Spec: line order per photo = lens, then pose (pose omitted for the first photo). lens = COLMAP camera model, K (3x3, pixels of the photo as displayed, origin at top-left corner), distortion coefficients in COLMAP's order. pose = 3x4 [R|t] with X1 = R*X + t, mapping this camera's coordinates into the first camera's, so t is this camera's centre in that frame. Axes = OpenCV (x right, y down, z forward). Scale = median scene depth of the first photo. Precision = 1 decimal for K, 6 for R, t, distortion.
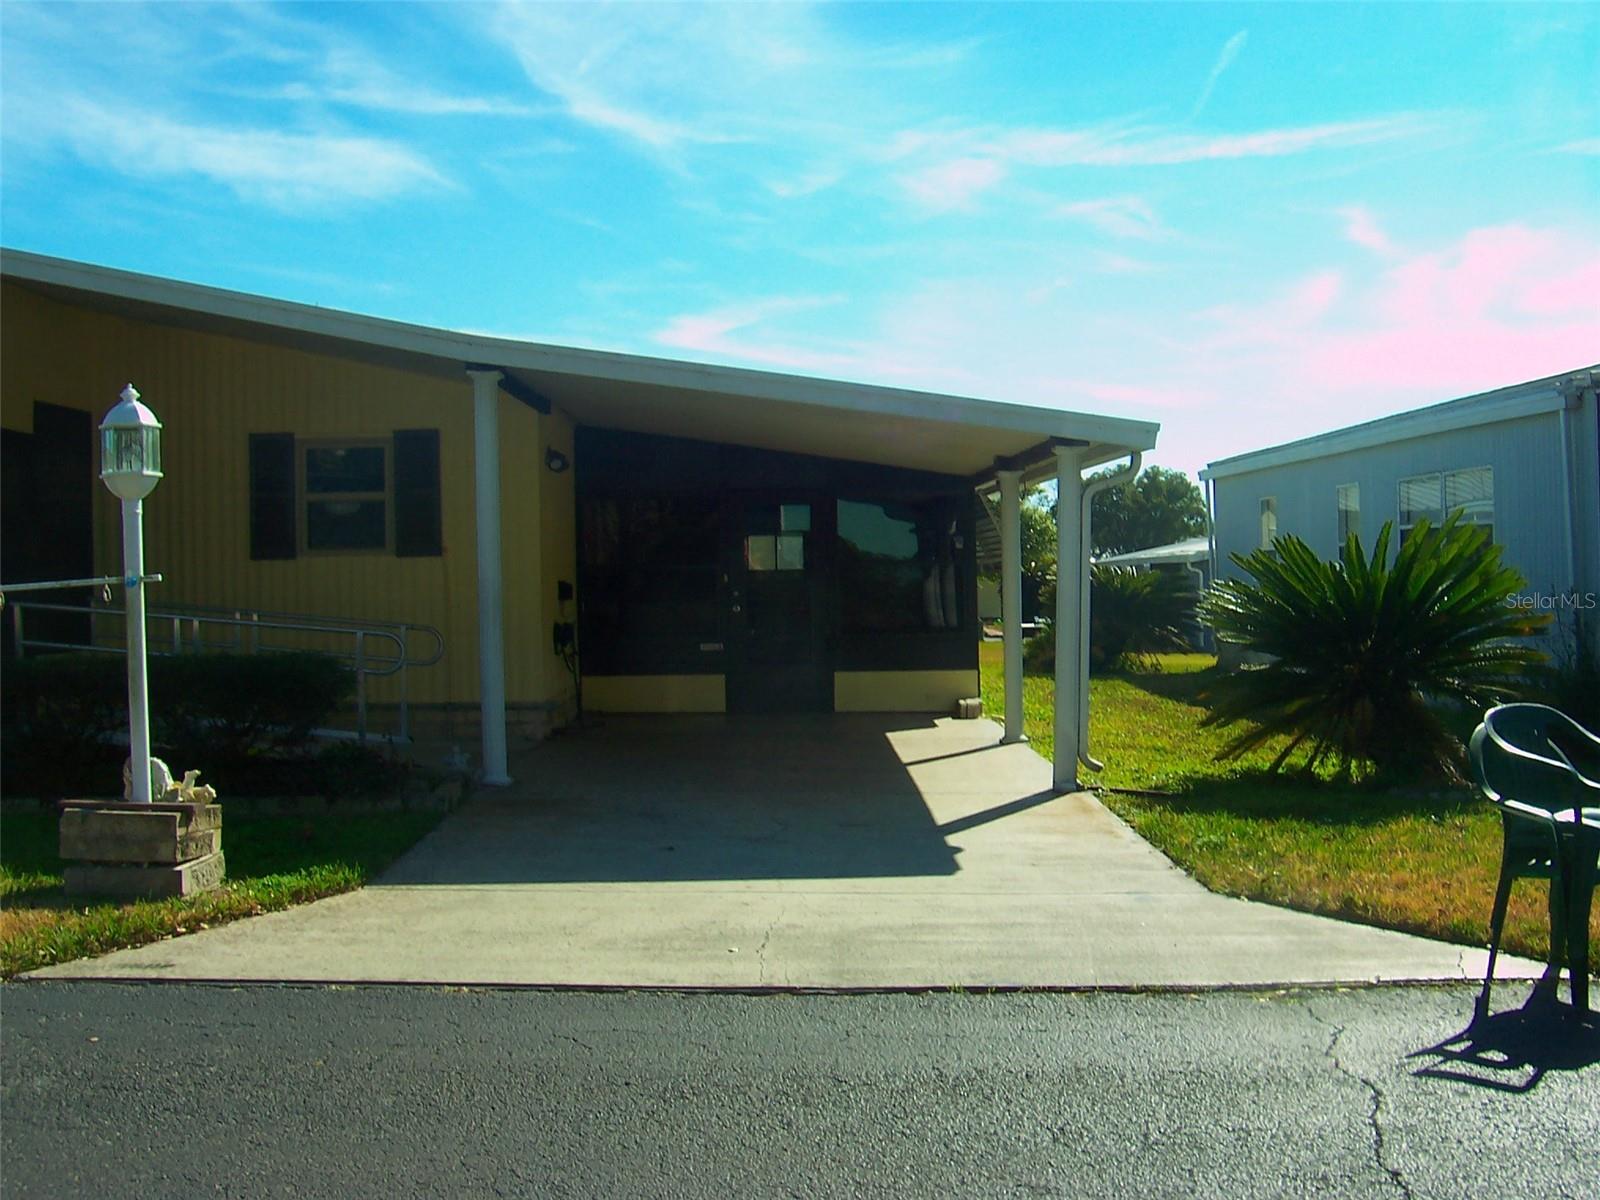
lens RADIAL K [[1727.5, 0, 800.0], [0, 1727.5, 600.0], [0, 0, 1]] dist [-0.182483, 0.116654]
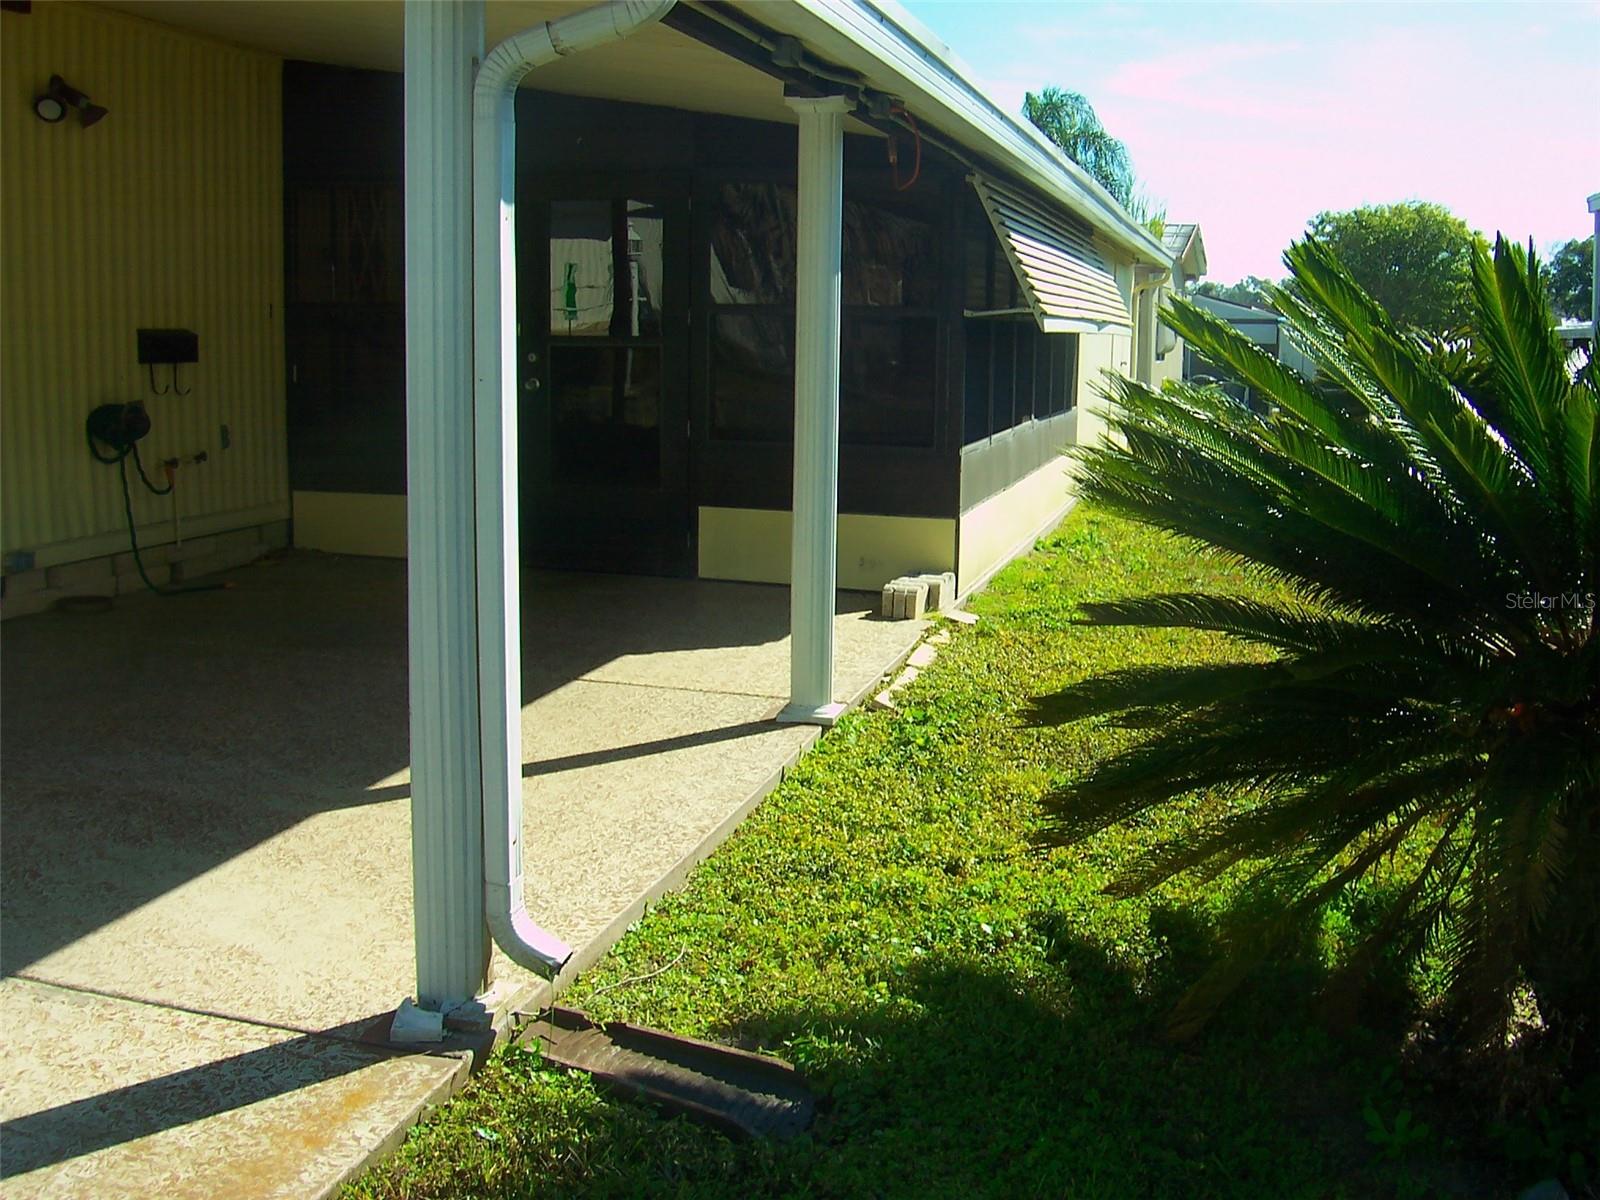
lens RADIAL K [[1727.5, 0, 800.0], [0, 1727.5, 600.0], [0, 0, 1]] dist [-0.182483, 0.116654]
pose [[0.957677, 0.075976, -0.277638, 0.303111], [-0.035228, 0.988222, 0.148915, -0.017170], [0.285682, -0.132832, 0.949074, 0.729968]]
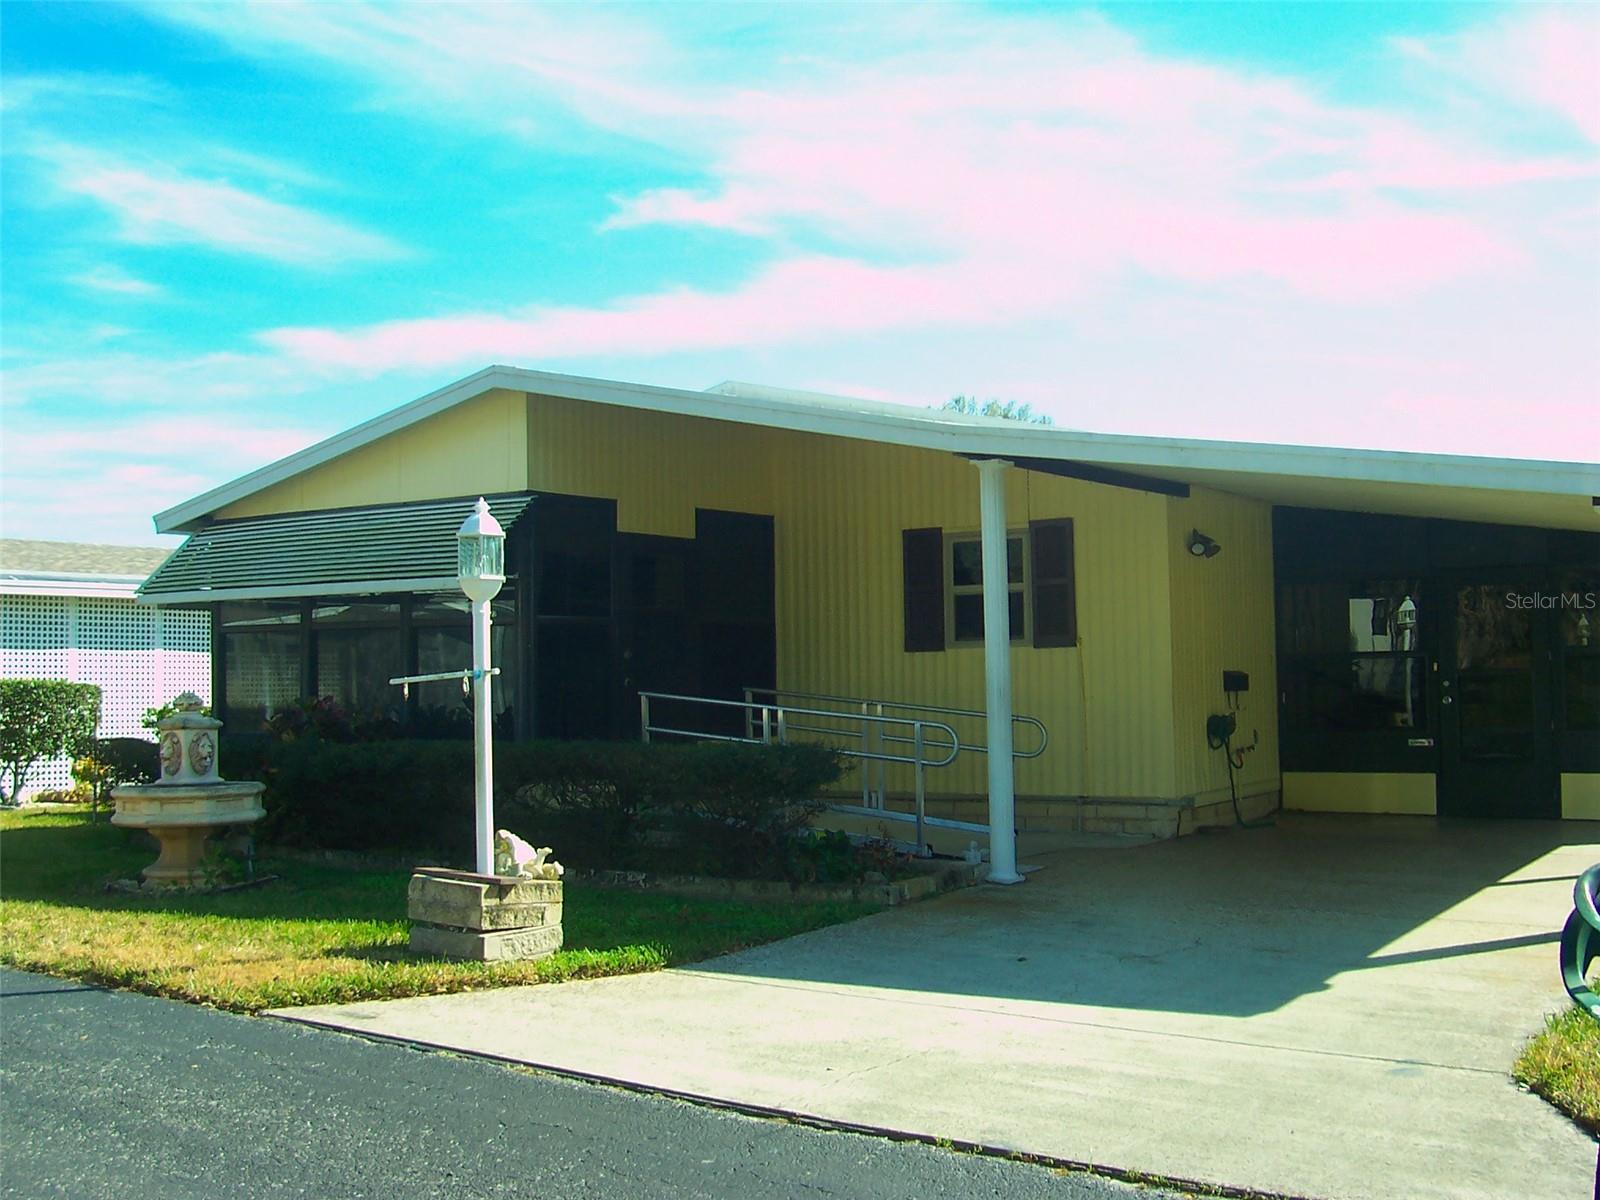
lens RADIAL K [[1727.5, 0, 800.0], [0, 1727.5, 600.0], [0, 0, 1]] dist [-0.182483, 0.116654]
pose [[0.815262, -0.025987, -0.578509, 0.293678], [-0.003683, 0.998740, -0.050055, -0.002931], [0.579081, 0.042939, 0.814138, 0.131692]]
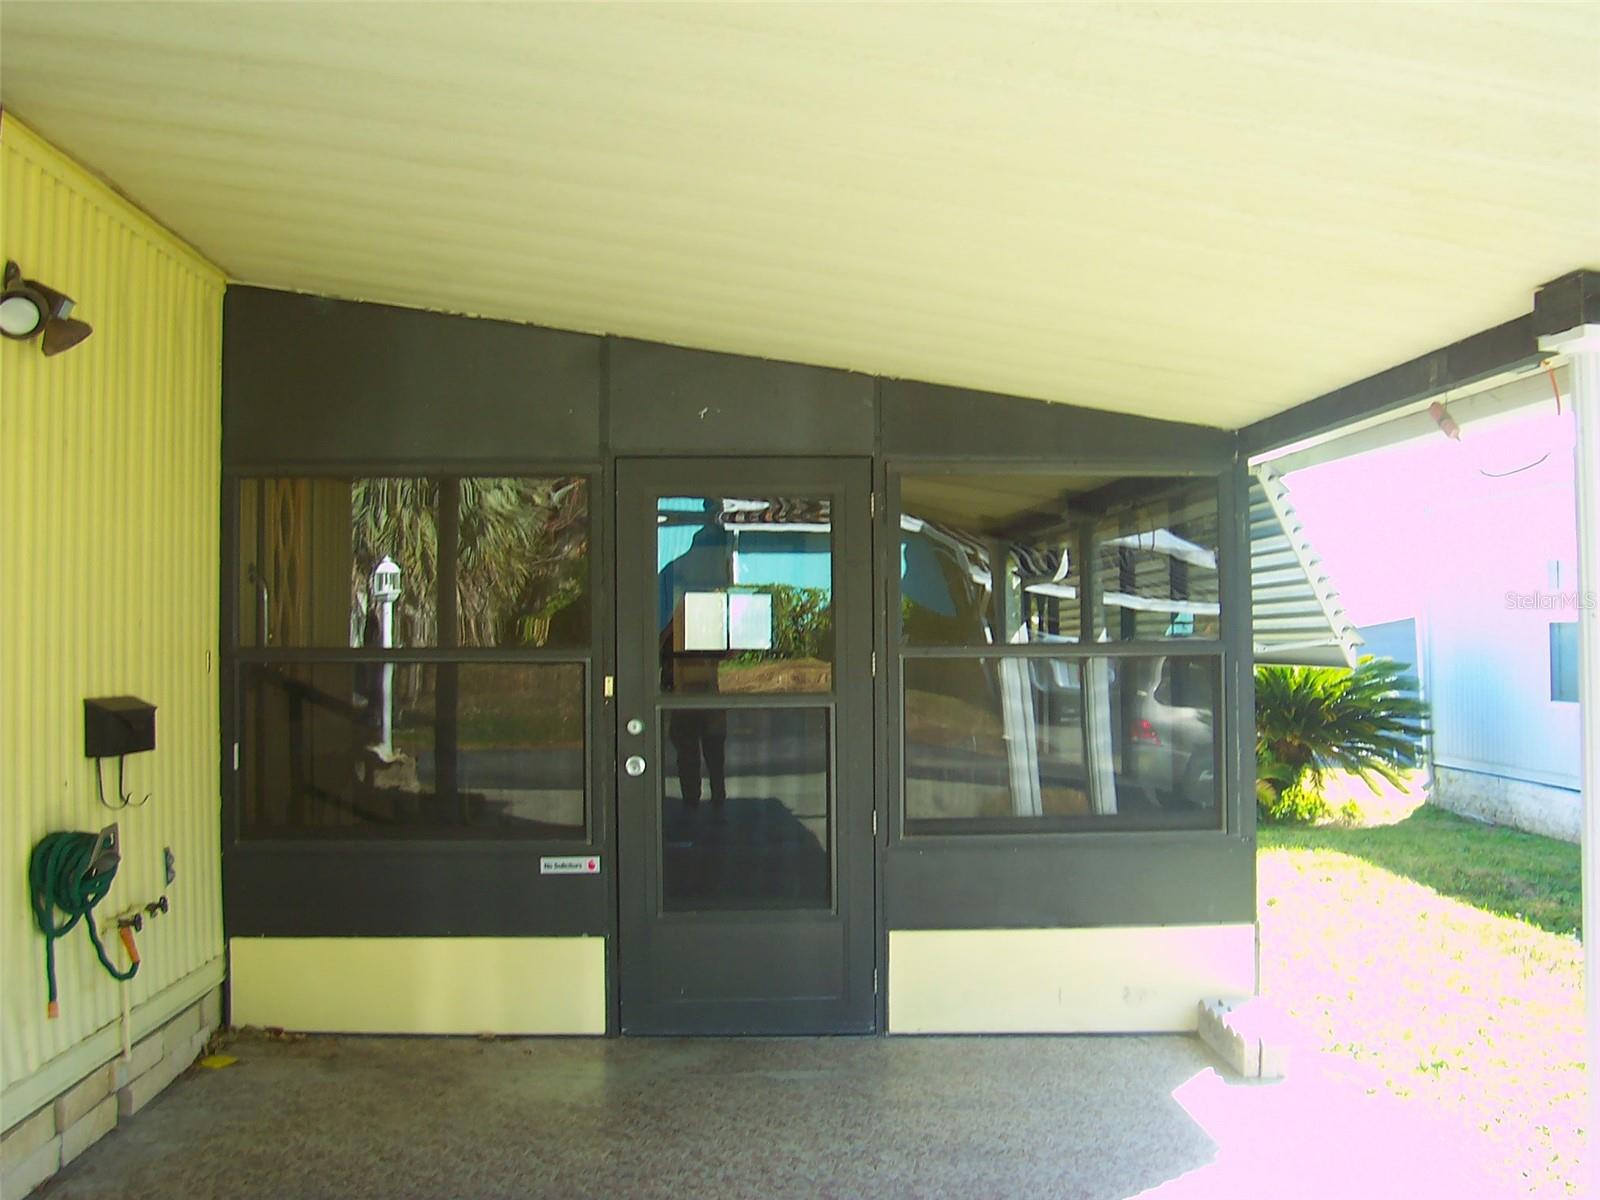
lens RADIAL K [[1727.5, 0, 800.0], [0, 1727.5, 600.0], [0, 0, 1]] dist [-0.182483, 0.116654]
pose [[0.999478, 0.010661, 0.030509, -0.018818], [-0.009554, 0.999299, -0.036187, -0.027057], [-0.030873, 0.035877, 0.998879, 0.922955]]
